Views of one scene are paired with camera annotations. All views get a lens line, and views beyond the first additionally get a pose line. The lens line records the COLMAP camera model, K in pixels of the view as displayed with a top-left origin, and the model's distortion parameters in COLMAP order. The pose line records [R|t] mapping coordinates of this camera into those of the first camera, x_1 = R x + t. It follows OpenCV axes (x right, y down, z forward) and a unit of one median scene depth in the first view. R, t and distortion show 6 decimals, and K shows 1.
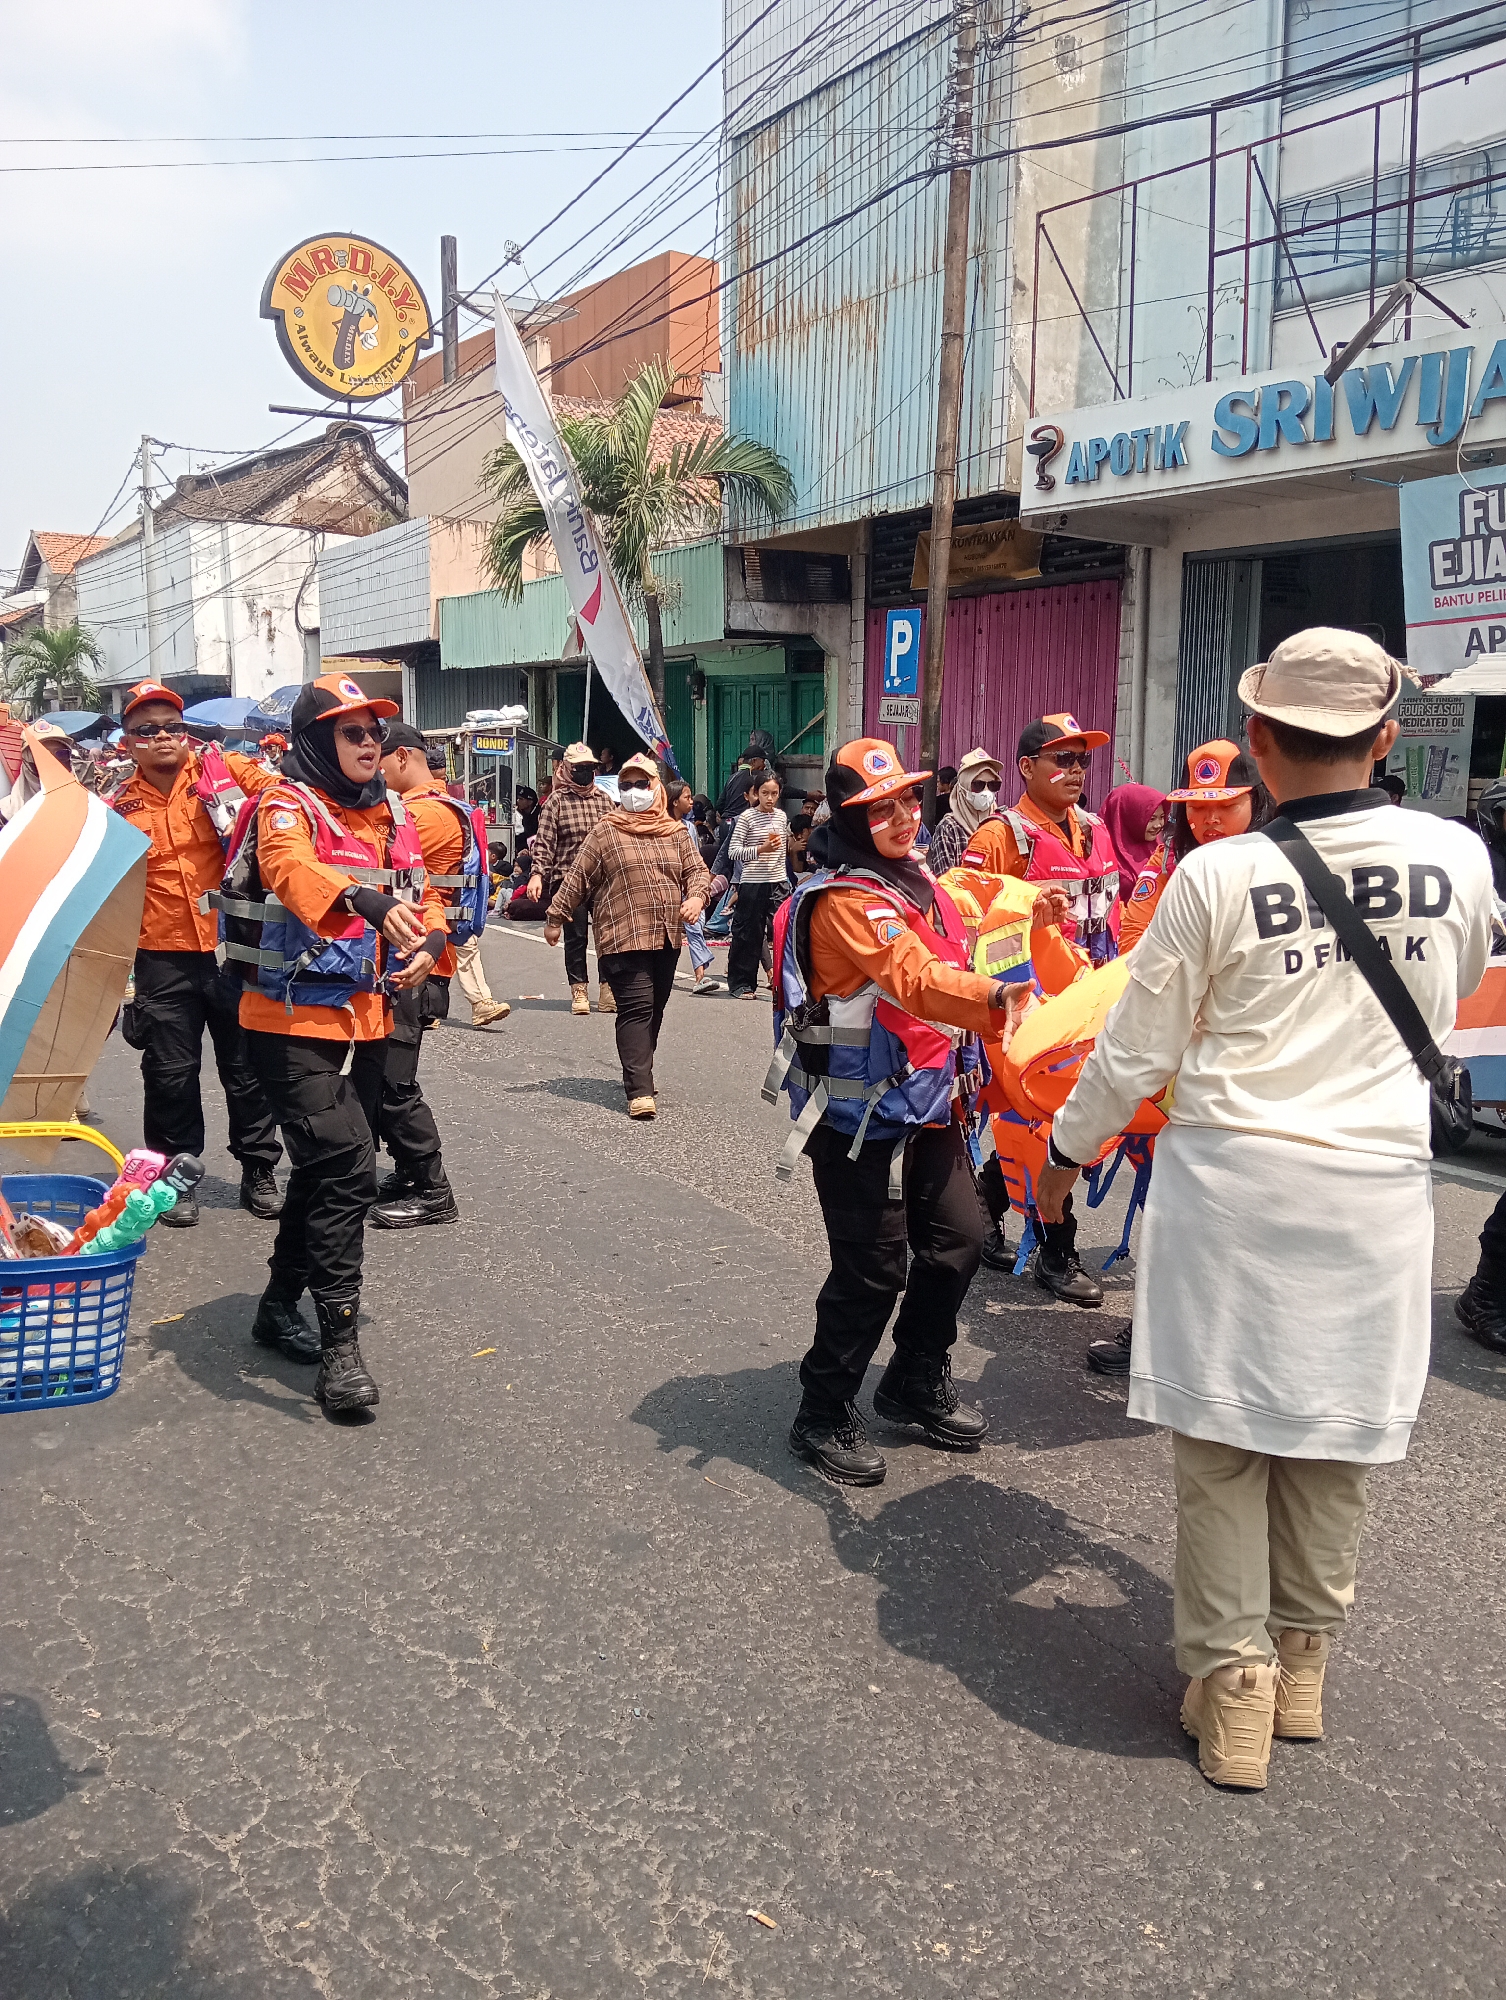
lens RADIAL K [[1634.9, 0, 747.0], [0, 1634.9, 979.3], [0, 0, 1]] dist [0.040759, -0.088304]
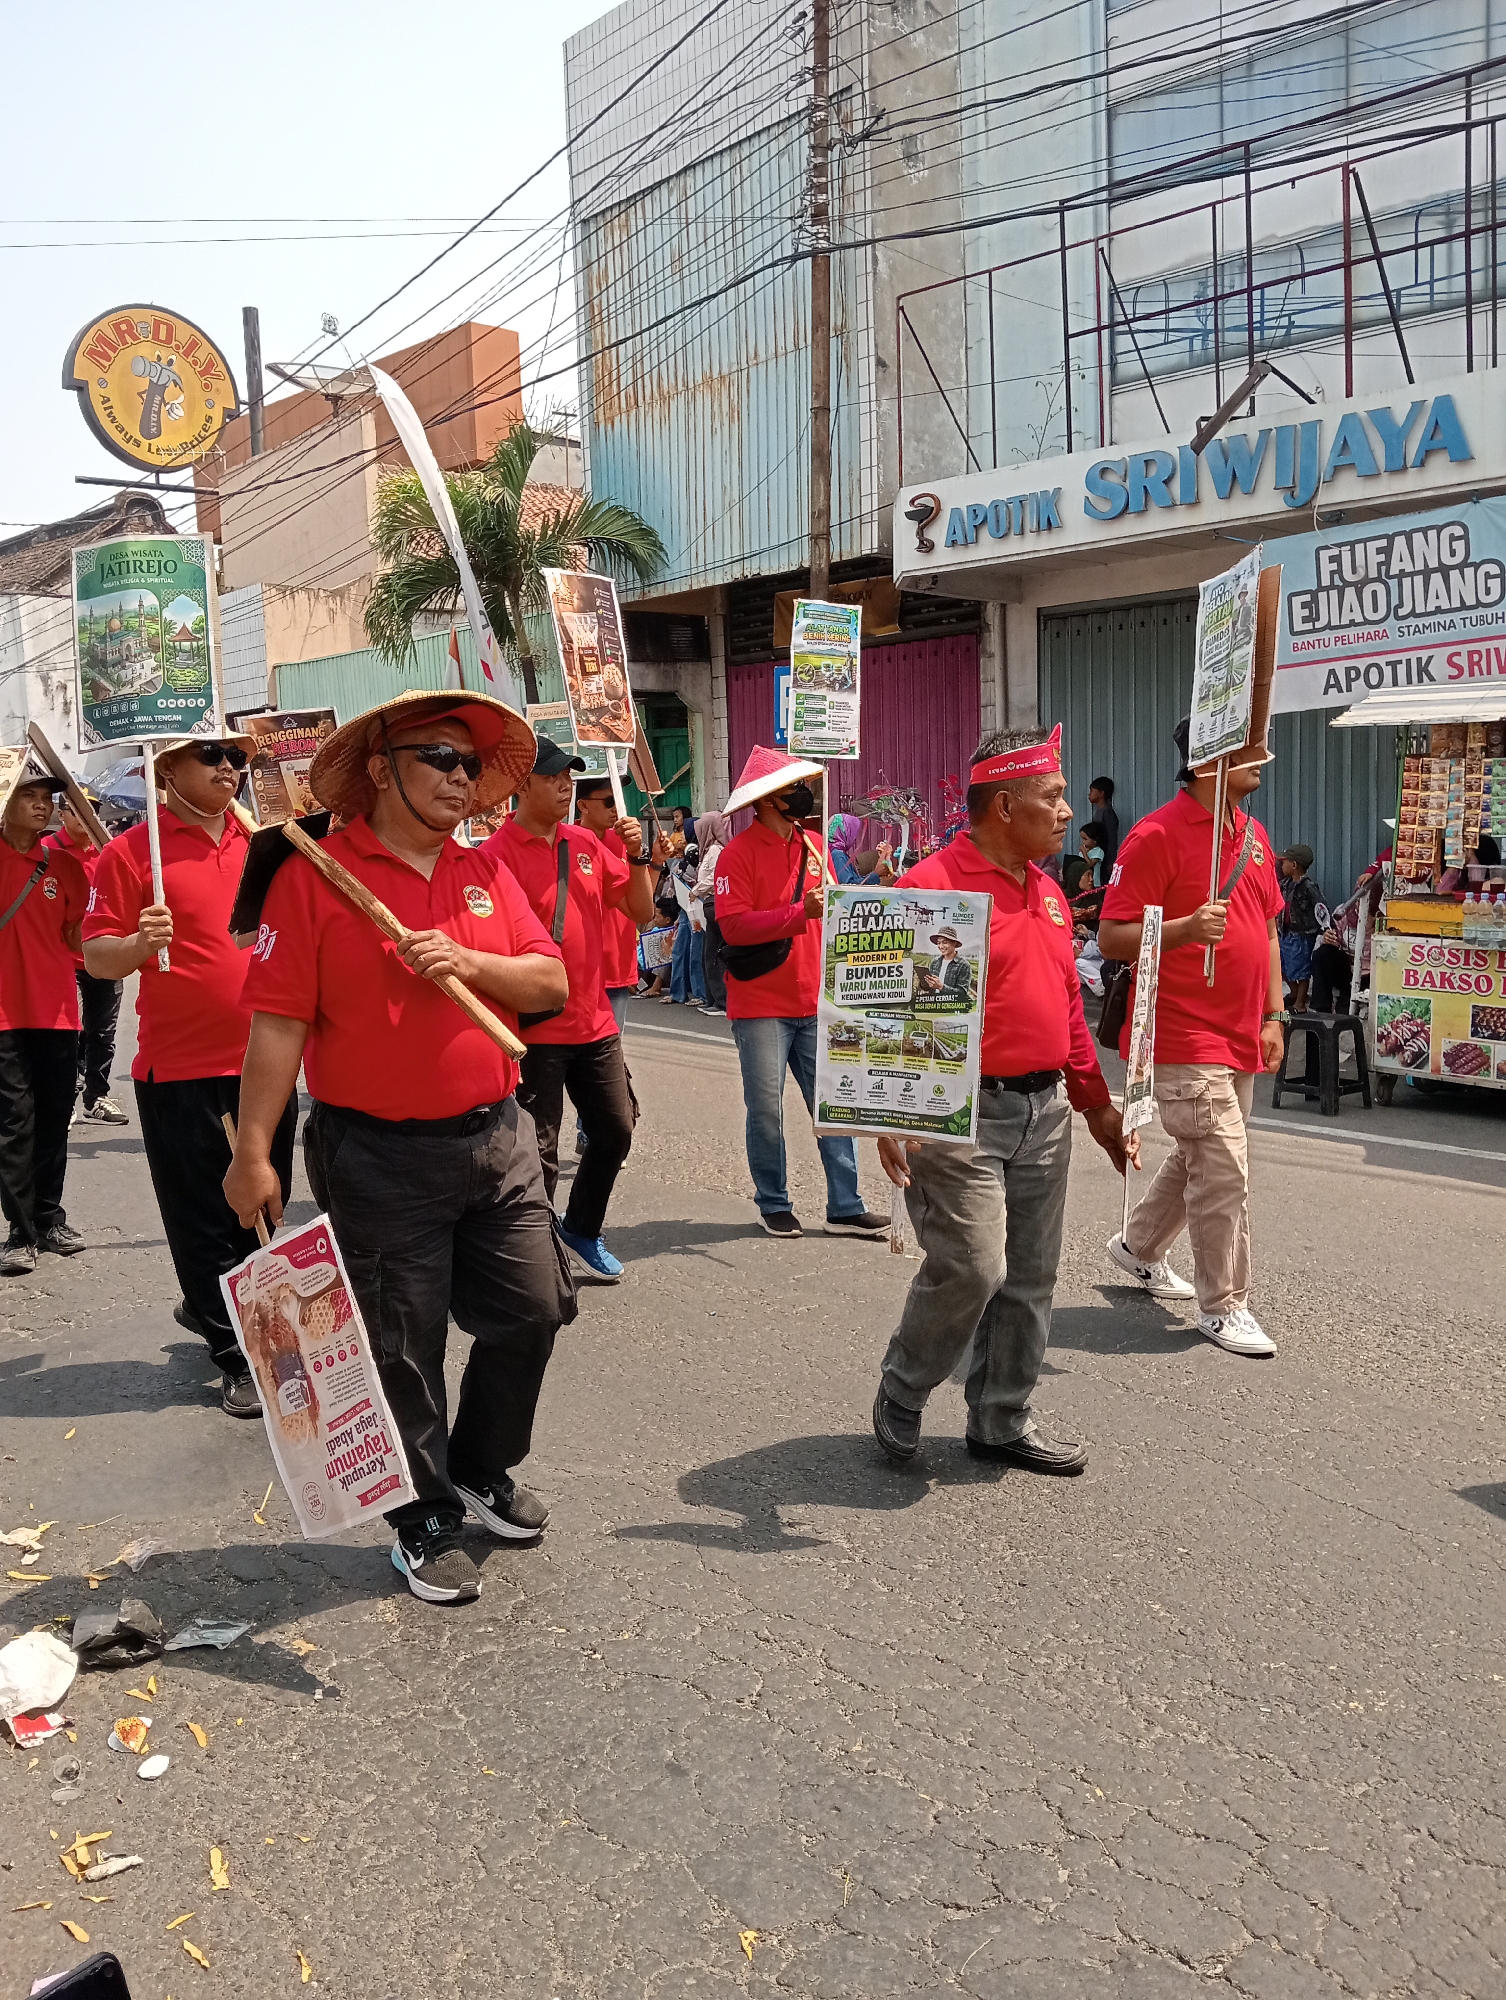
lens RADIAL K [[1620.1, 0, 747.6], [0, 1620.1, 1006.2], [0, 0, 1]] dist [0.053332, -0.134698]
pose [[0.989518, -0.053648, 0.134077, -0.093673], [0.055868, 0.998355, -0.012850, 0.007313], [-0.133167, 0.020206, 0.990888, -0.038555]]
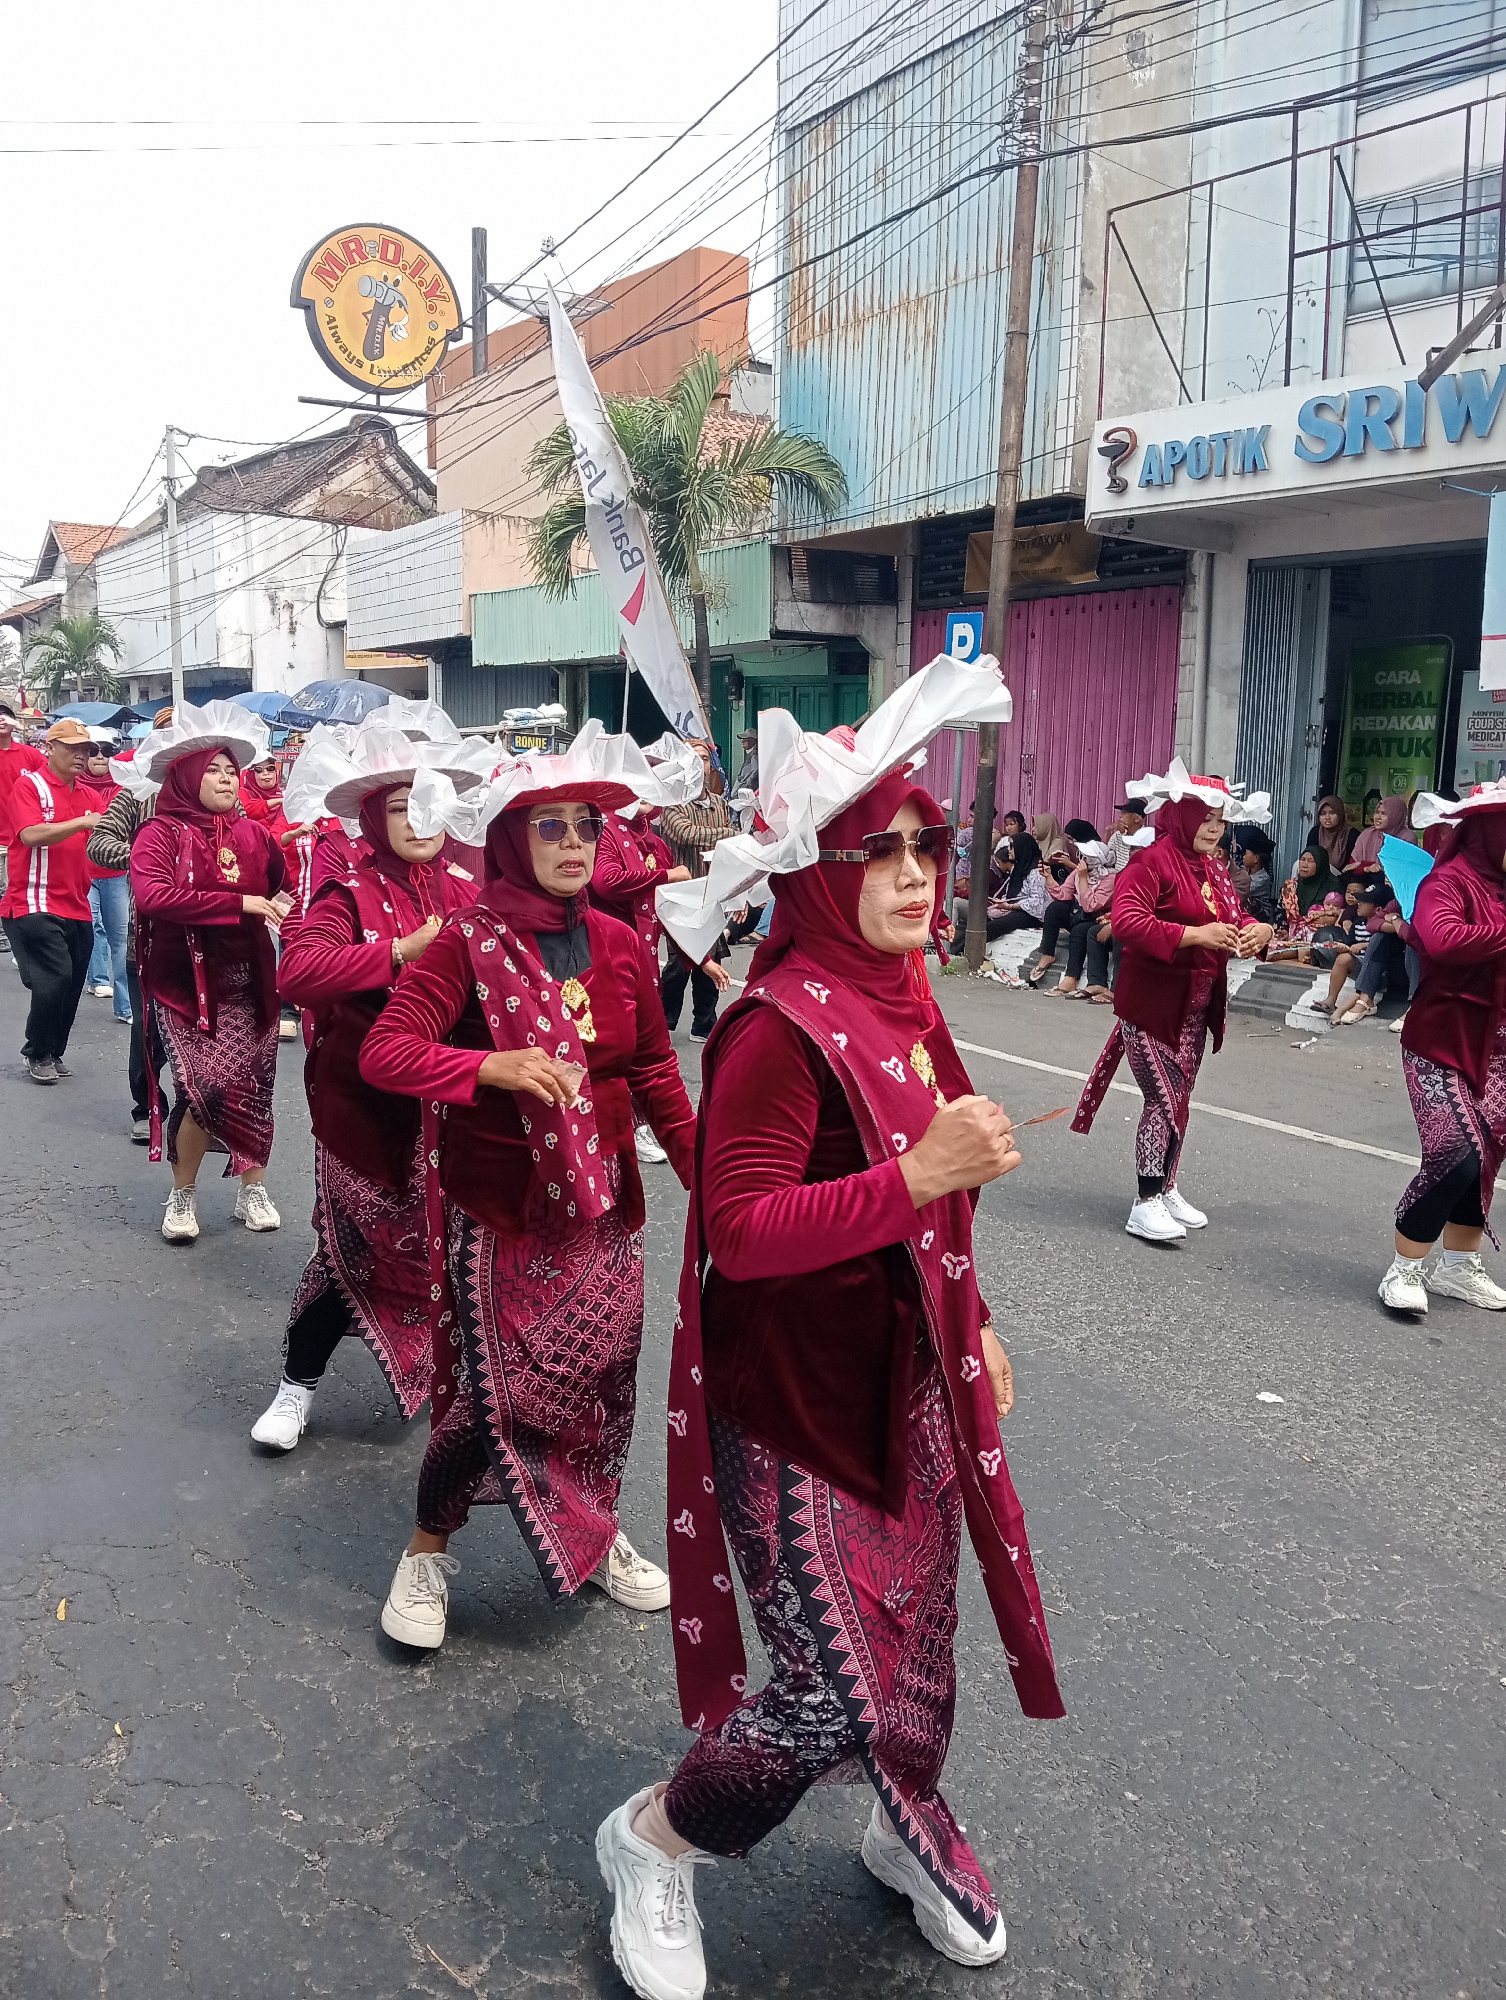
lens RADIAL K [[1622.3, 0, 743.6], [0, 1622.3, 997.6], [0, 0, 1]] dist [0.044845, -0.112383]
pose [[0.999900, 0.014092, -0.001189, -0.035909], [-0.014075, 0.999812, 0.013363, -0.006492], [0.001377, -0.013345, 0.999910, 0.022186]]
